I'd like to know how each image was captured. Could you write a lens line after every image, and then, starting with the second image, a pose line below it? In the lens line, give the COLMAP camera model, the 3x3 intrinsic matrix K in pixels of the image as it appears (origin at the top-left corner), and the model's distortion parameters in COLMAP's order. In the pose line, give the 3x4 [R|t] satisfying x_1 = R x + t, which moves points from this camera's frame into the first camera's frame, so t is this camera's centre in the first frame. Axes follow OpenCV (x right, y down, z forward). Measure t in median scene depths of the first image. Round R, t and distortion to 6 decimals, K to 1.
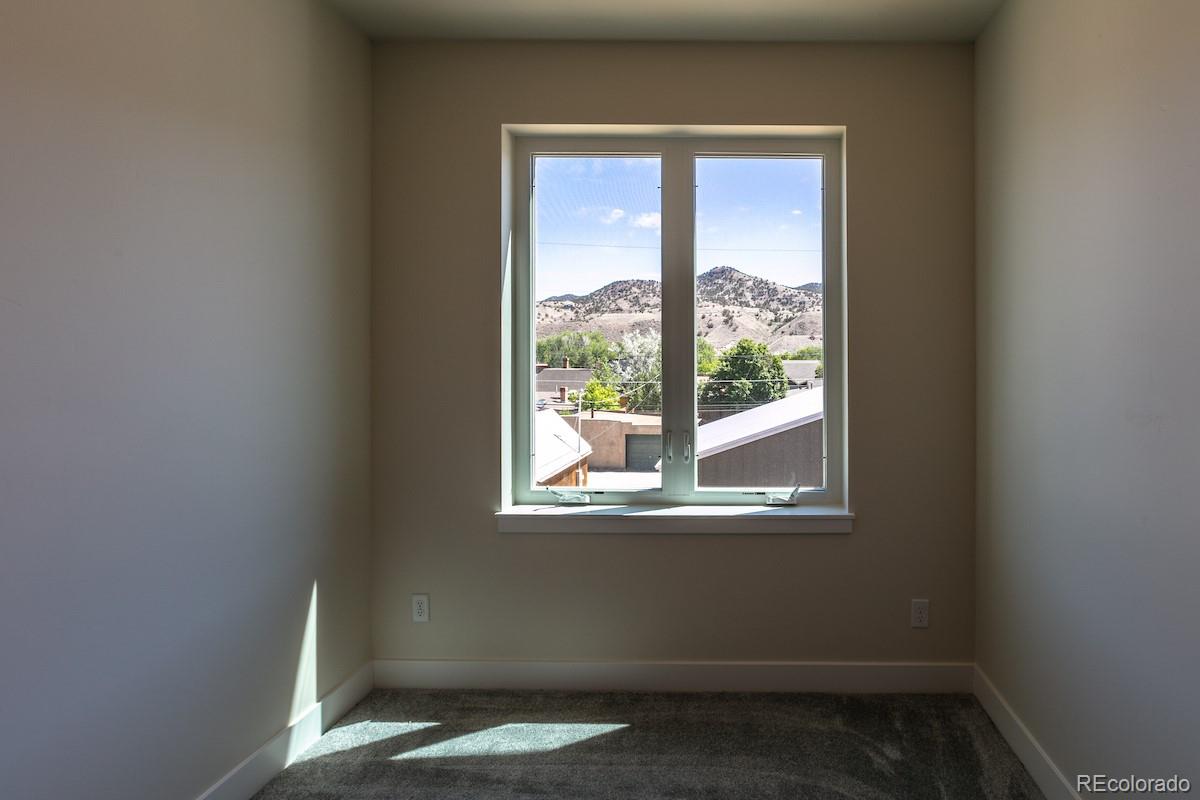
lens RADIAL K [[527.6, 0, 620.1], [0, 527.6, 362.0], [0, 0, 1]] dist [-0.008989, 0.007773]
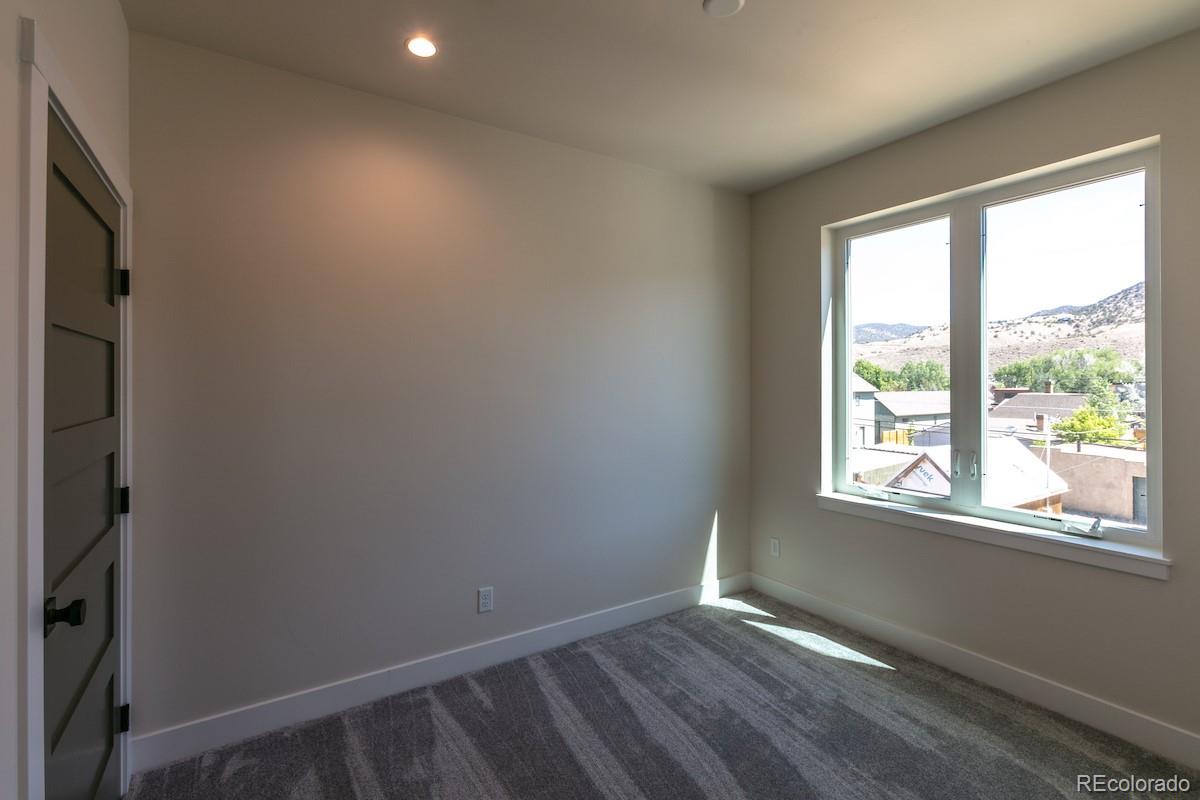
lens RADIAL K [[527.6, 0, 620.1], [0, 527.6, 362.0], [0, 0, 1]] dist [-0.008989, 0.007773]
pose [[0.589276, -0.039494, -0.806966, 0.580498], [0.006369, 0.999001, -0.044241, -0.016609], [0.807906, 0.020931, 0.588939, -0.282779]]
